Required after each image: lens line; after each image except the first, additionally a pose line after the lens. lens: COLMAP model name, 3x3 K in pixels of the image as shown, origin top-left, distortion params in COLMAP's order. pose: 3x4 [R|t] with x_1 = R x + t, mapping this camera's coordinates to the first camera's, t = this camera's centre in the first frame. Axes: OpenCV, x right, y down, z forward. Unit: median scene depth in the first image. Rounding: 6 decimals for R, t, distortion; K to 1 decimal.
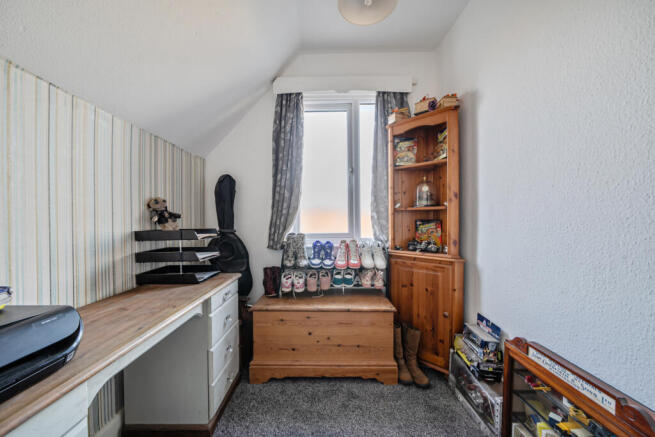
lens RADIAL K [[240.8, 0, 324.0], [0, 240.8, 220.9], [0, 0, 1]] dist [-0.004136, -0.000703]
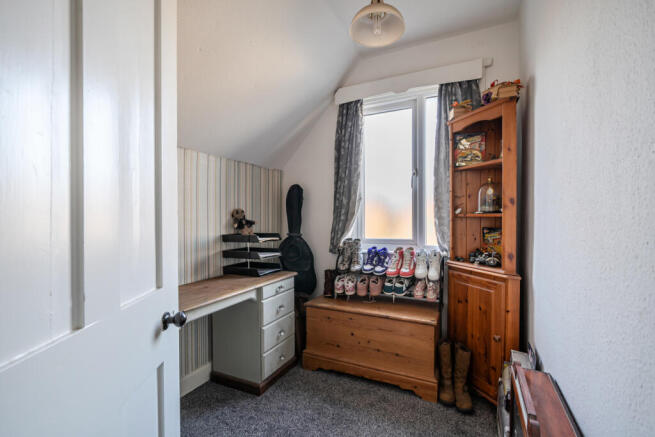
lens RADIAL K [[291.7, 0, 328.6], [0, 291.7, 217.4], [0, 0, 1]] dist [-0.003340, -0.000256]
pose [[0.906095, 0.000801, -0.423073, 0.375873], [-0.001826, 0.999996, -0.002017, -0.043191], [0.423069, 0.002600, 0.906094, -0.204550]]
